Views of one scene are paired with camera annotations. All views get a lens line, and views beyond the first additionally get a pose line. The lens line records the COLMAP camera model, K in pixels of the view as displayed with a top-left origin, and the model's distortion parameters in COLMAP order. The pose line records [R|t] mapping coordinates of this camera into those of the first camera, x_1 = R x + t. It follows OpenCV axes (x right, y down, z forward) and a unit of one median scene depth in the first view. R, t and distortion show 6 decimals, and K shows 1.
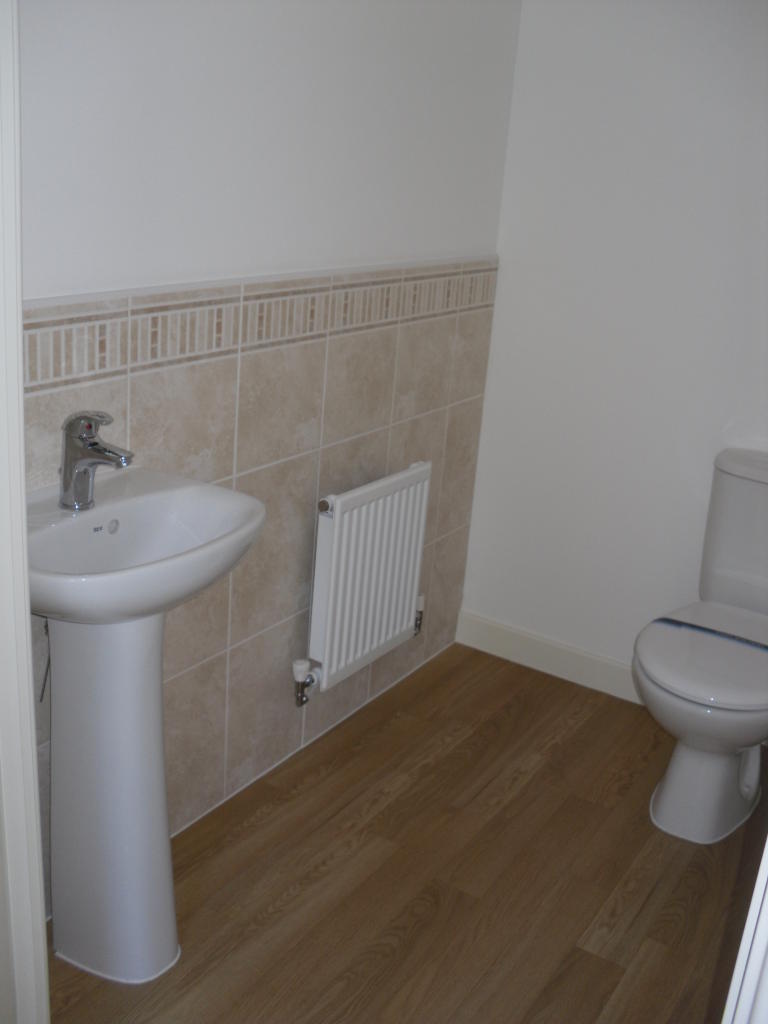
lens RADIAL K [[1078.8, 0, 379.0], [0, 1078.8, 506.3], [0, 0, 1]] dist [-0.214231, 0.292771]
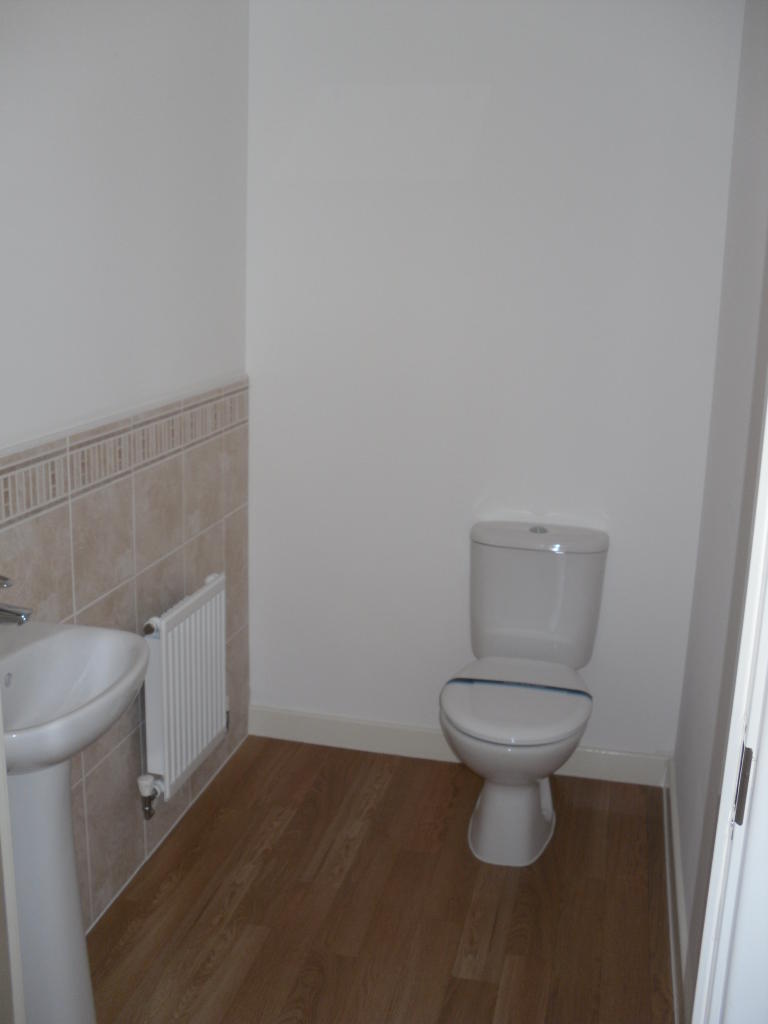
lens RADIAL K [[1078.8, 0, 379.0], [0, 1078.8, 506.3], [0, 0, 1]] dist [-0.214231, 0.292771]
pose [[0.941354, -0.127953, 0.312219, -0.147745], [0.152044, 0.986899, -0.053968, -0.027779], [-0.301223, 0.098274, 0.948476, -0.085627]]
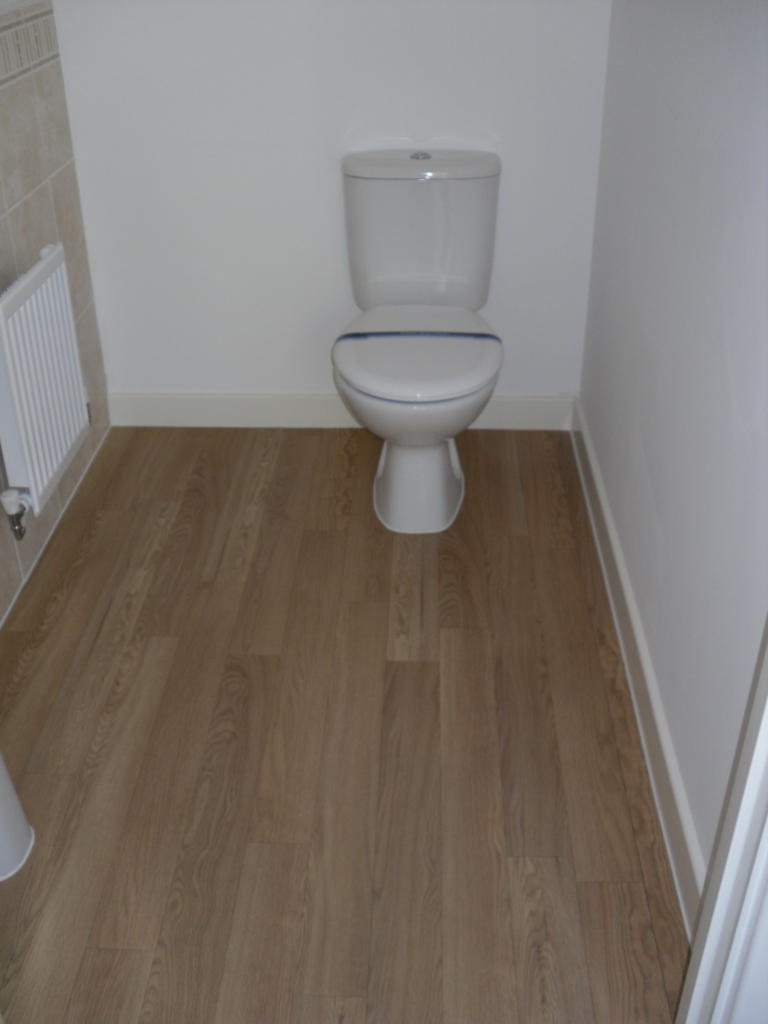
lens RADIAL K [[1078.8, 0, 379.0], [0, 1078.8, 506.3], [0, 0, 1]] dist [-0.214231, 0.292771]
pose [[0.861851, -0.335266, 0.380537, -0.146661], [0.239941, 0.930591, 0.276457, -0.015834], [-0.446811, -0.146958, 0.882475, 0.071642]]
